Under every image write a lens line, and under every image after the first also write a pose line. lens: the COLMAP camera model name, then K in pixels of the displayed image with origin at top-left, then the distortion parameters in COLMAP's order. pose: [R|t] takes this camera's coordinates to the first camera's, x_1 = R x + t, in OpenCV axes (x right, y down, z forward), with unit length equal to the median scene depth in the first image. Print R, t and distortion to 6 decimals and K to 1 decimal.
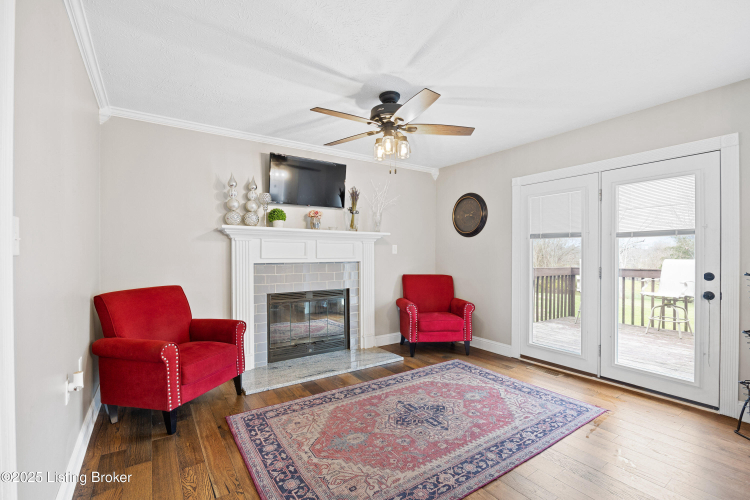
lens RADIAL K [[337.5, 0, 374.6], [0, 337.5, 256.6], [0, 0, 1]] dist [-0.014353, 0.000308]
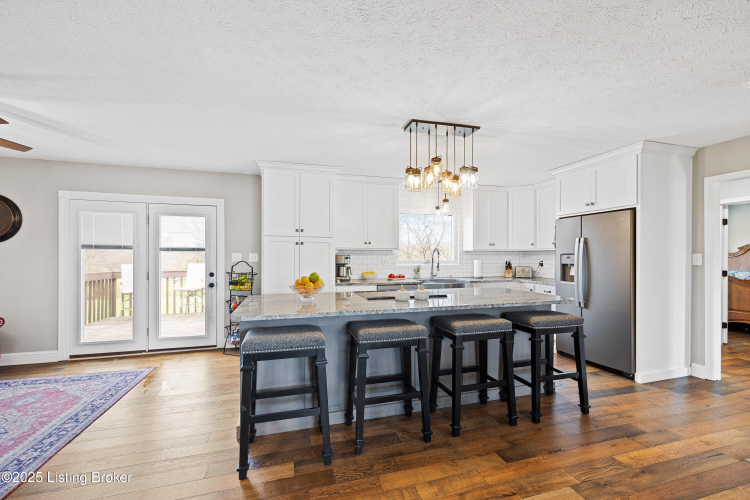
lens RADIAL K [[301.3, 0, 372.1], [0, 301.3, 257.8], [0, 0, 1]] dist [-0.002304, -0.000177]
pose [[0.304257, 0.000776, 0.952590, -0.238535], [0.005041, 0.999984, -0.002425, -0.018841], [-0.952577, 0.005540, 0.304248, -0.273458]]
